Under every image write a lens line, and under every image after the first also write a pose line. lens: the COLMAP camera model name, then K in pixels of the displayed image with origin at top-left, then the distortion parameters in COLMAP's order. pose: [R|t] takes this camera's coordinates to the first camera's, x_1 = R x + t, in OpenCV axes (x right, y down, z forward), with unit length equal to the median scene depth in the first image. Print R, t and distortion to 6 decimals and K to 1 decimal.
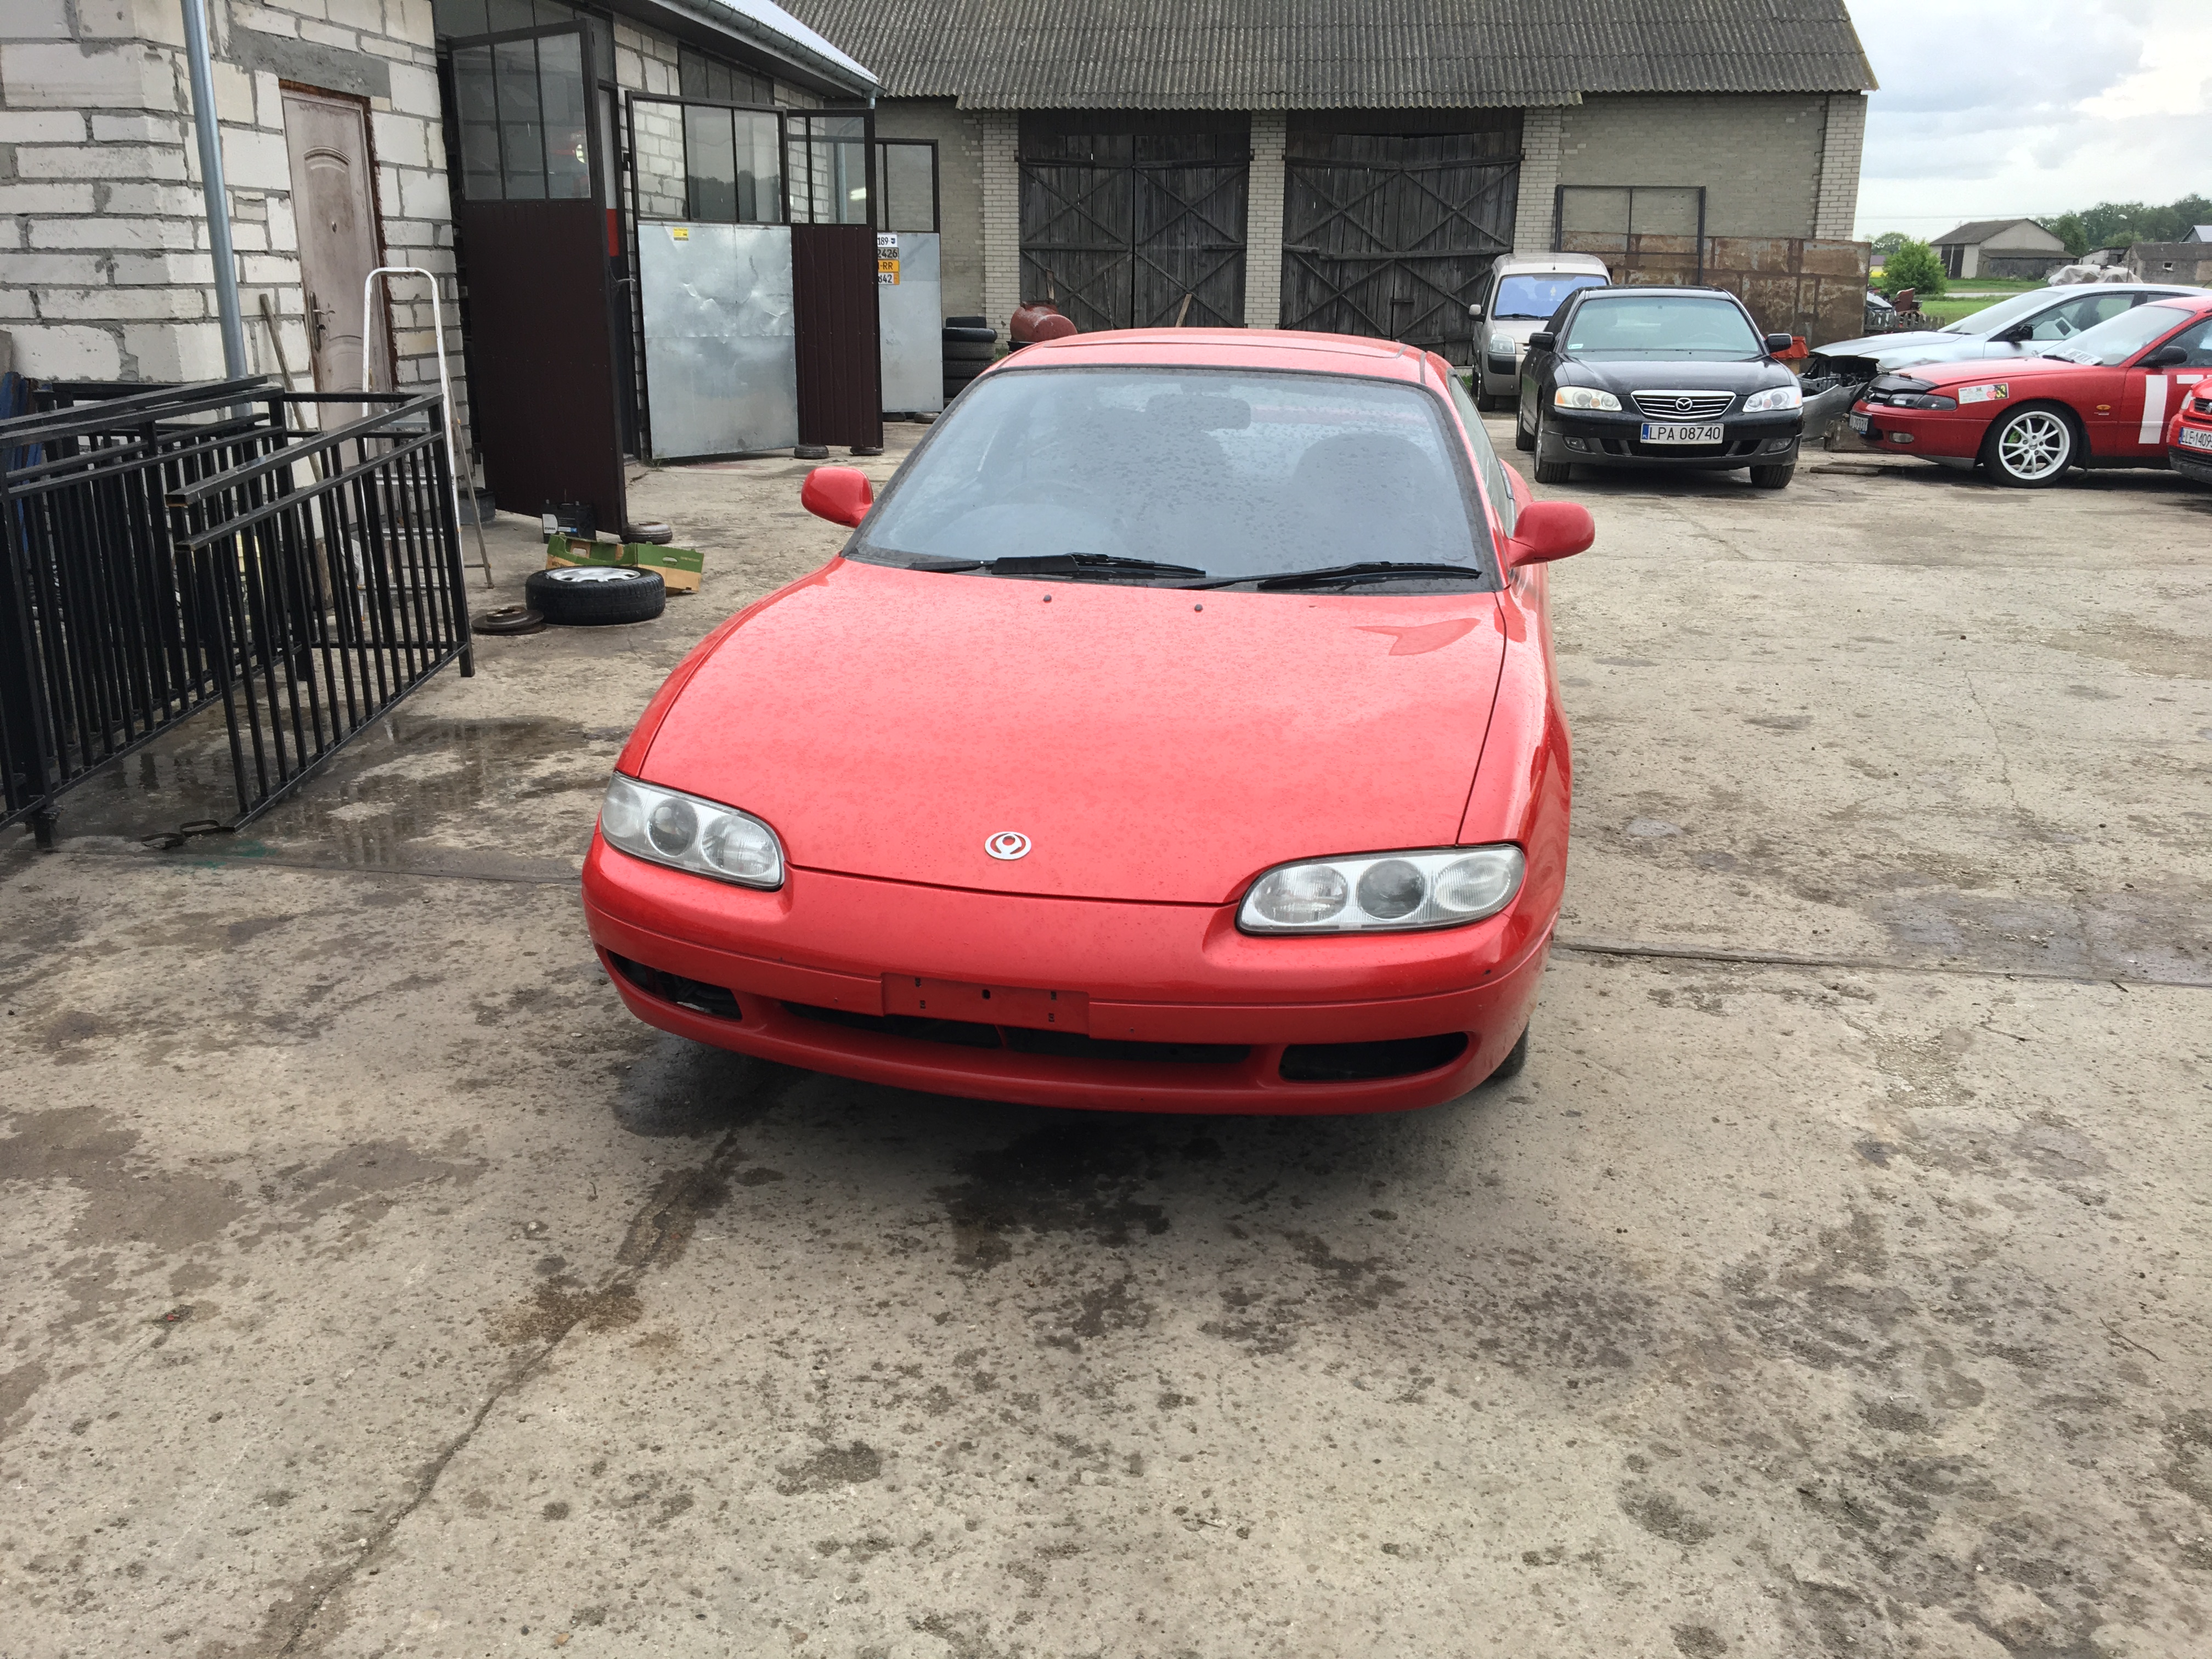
lens RADIAL K [[1853.9, 0, 1106.0], [0, 1853.9, 829.5], [0, 0, 1]] dist [0.066987, -0.085601]
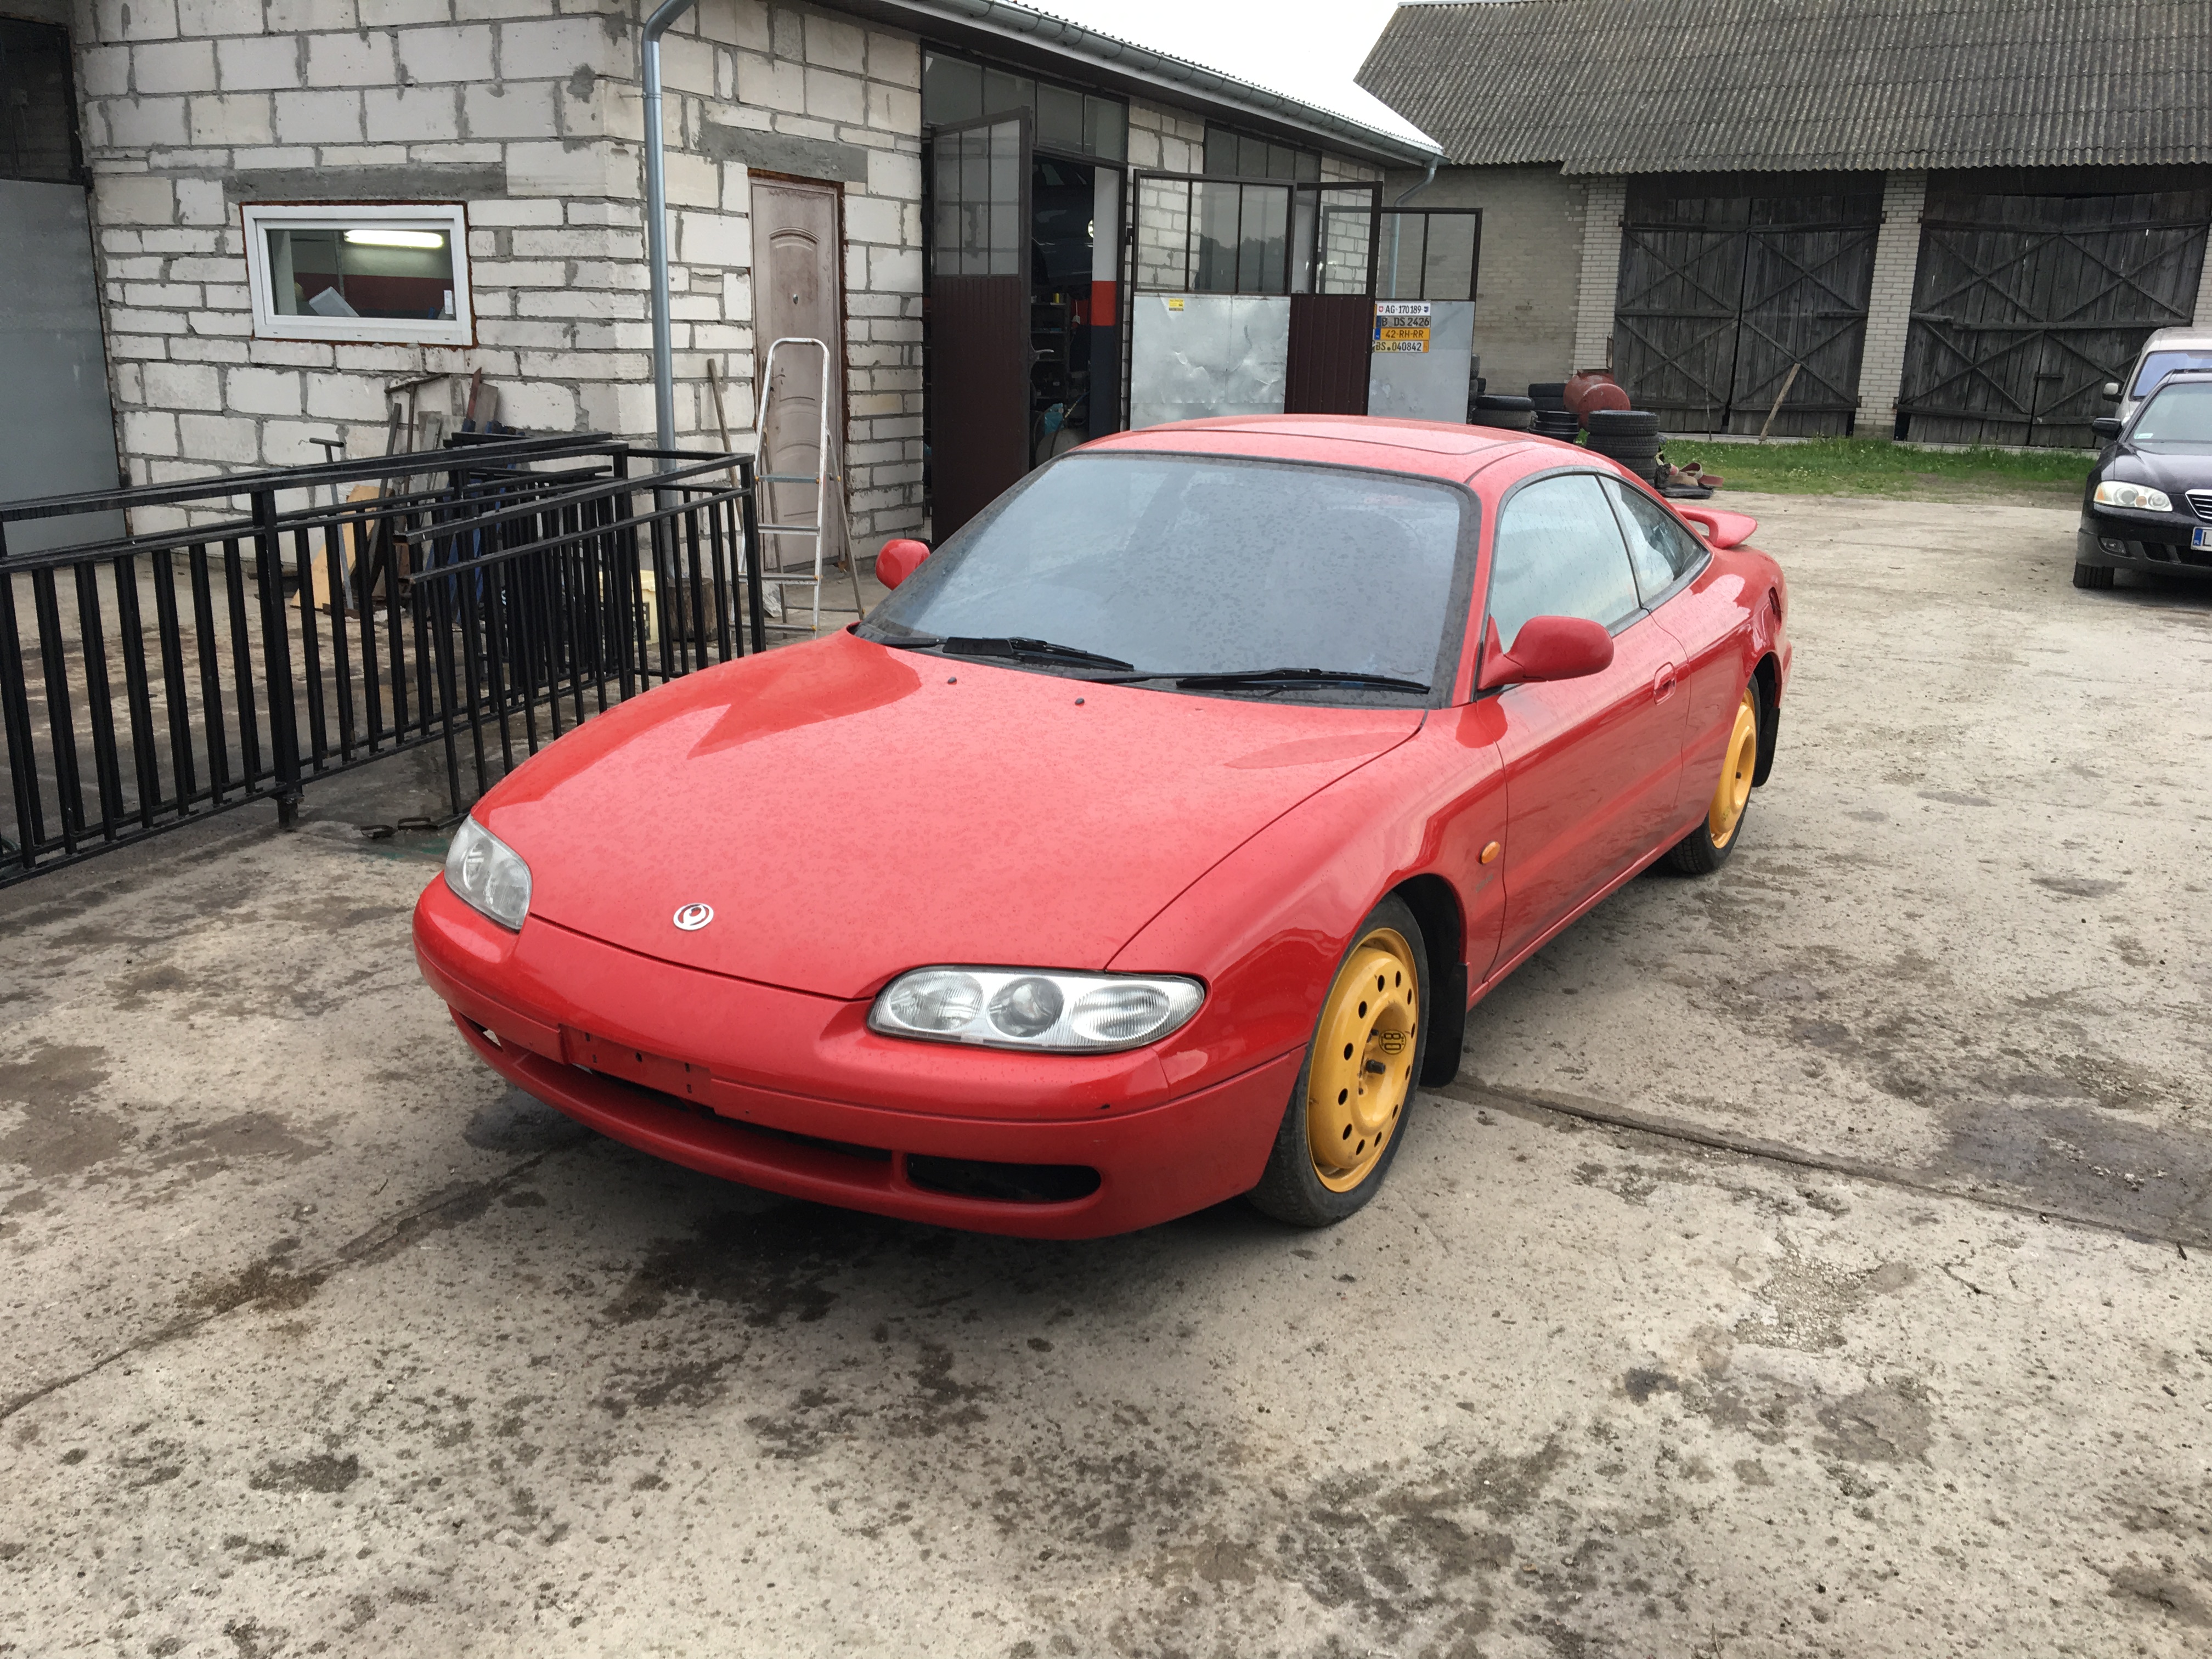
lens RADIAL K [[1854.7, 0, 1106.0], [0, 1854.7, 829.5], [0, 0, 1]] dist [0.075605, -0.113736]
pose [[0.939434, 0.101097, -0.327479, 0.188139], [-0.111103, 0.993737, -0.011940, -0.019877], [0.324221, 0.047601, 0.944783, 0.035818]]
